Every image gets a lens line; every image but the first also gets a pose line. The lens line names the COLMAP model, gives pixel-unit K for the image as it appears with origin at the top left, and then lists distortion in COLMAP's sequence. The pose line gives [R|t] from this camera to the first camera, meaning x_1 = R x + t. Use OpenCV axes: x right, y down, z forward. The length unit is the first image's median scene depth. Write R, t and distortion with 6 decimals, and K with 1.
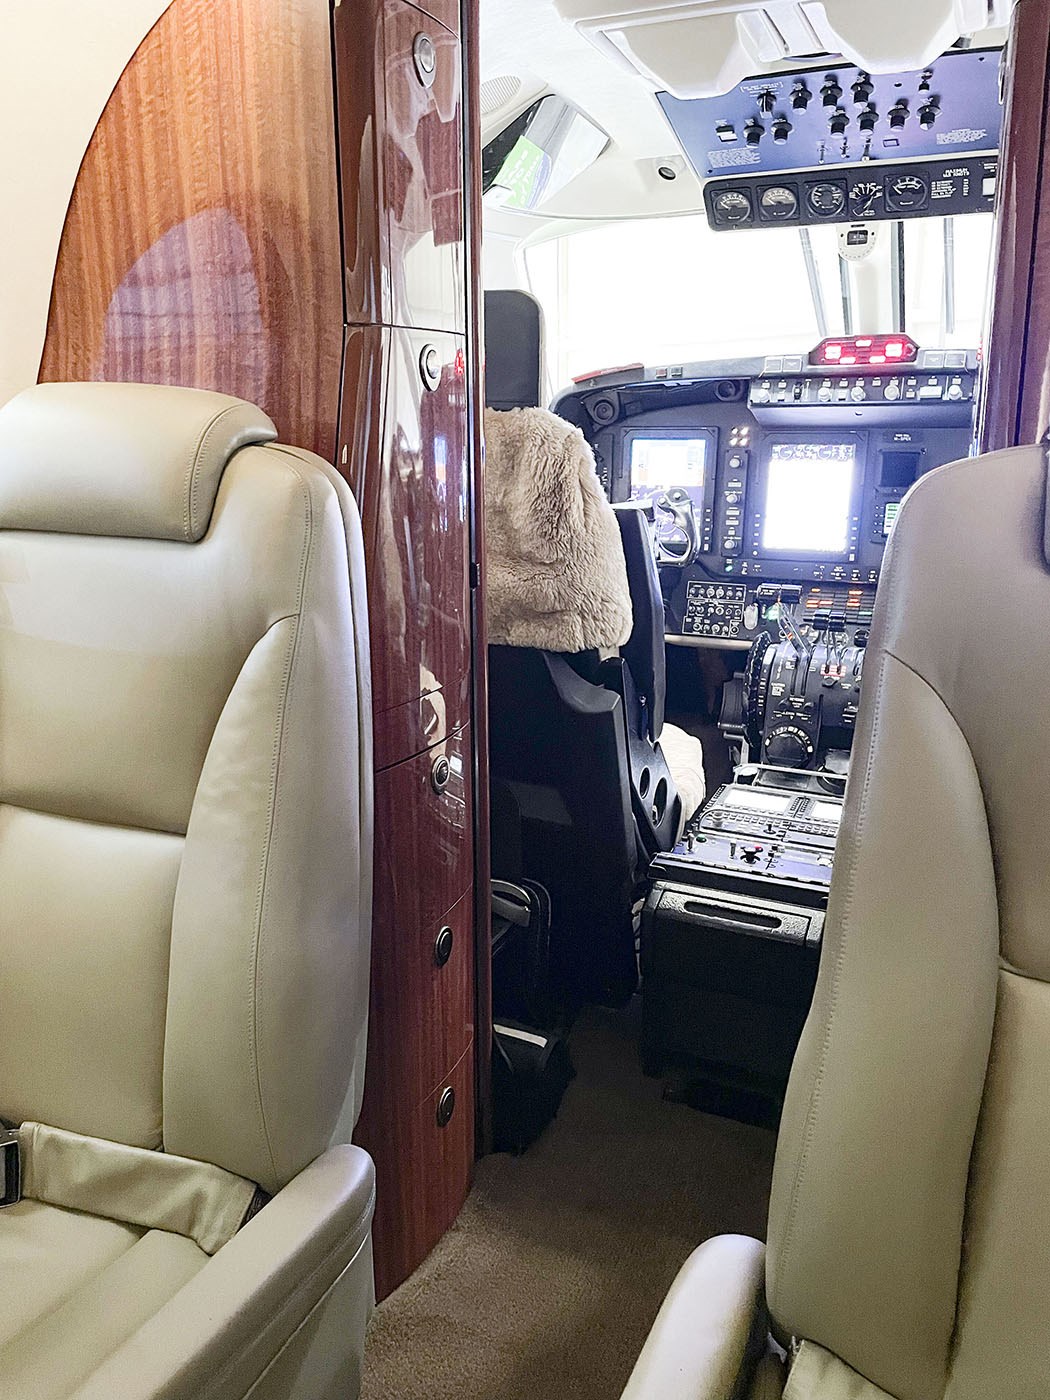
lens RADIAL K [[1068.5, 0, 521.7], [0, 1068.5, 700.6], [0, 0, 1]] dist [0.099671, -0.122954]
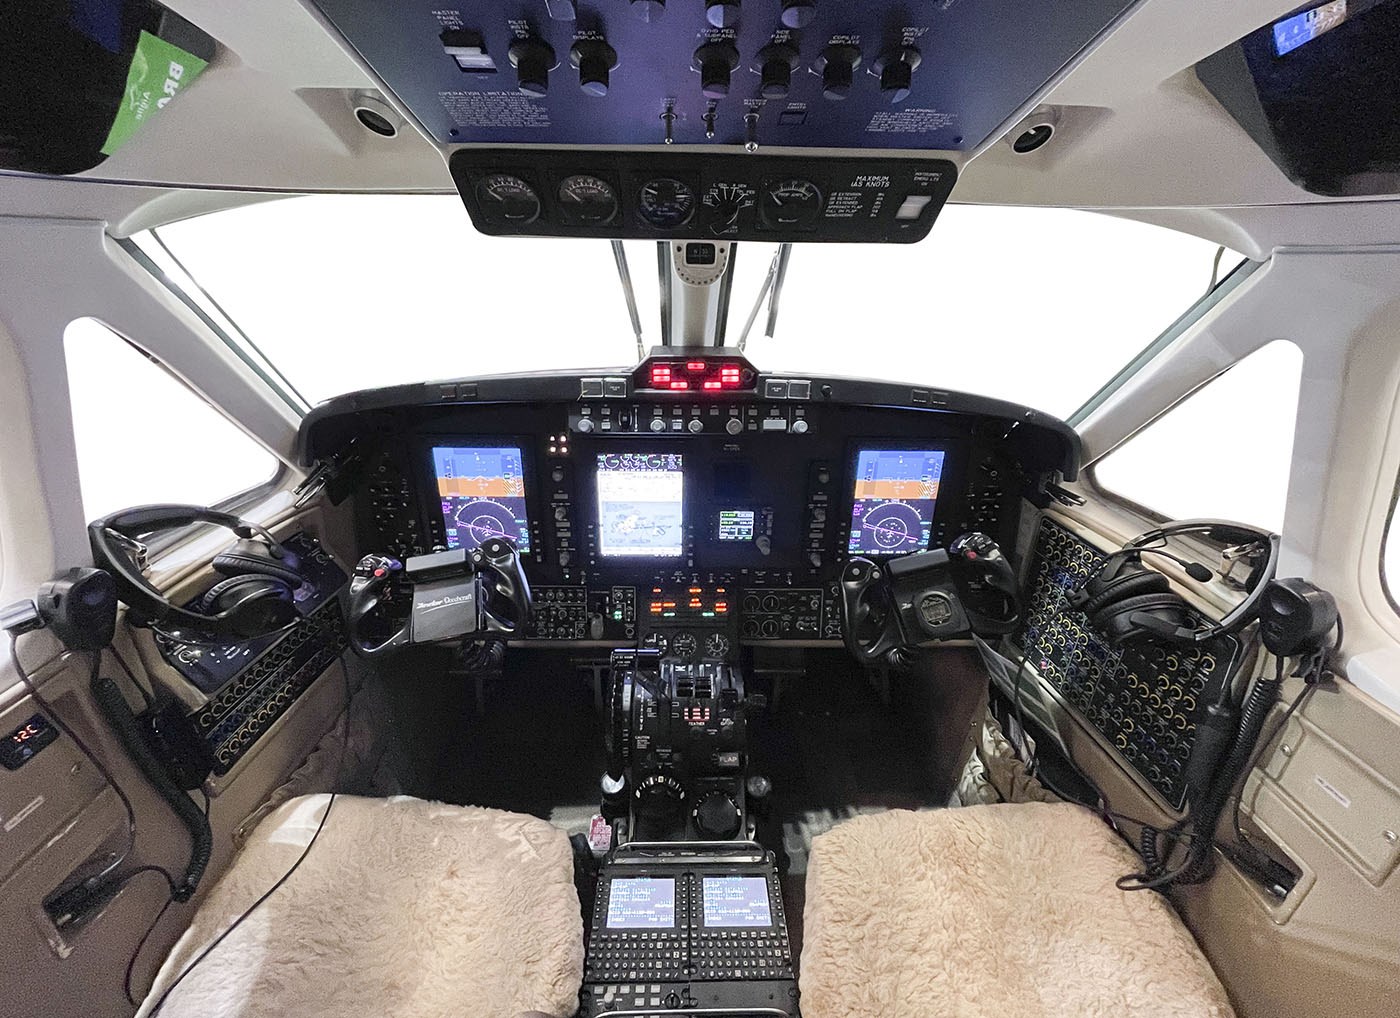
lens RADIAL K [[584.9, 0, 694.8], [0, 584.9, 524.8], [0, 0, 1]] dist [-0.003175, -0.000204]
pose [[0.905085, -0.164304, 0.392205, 0.117070], [0.094868, 0.977110, 0.190409, -0.294973], [-0.414512, -0.135128, 0.899955, 0.576750]]
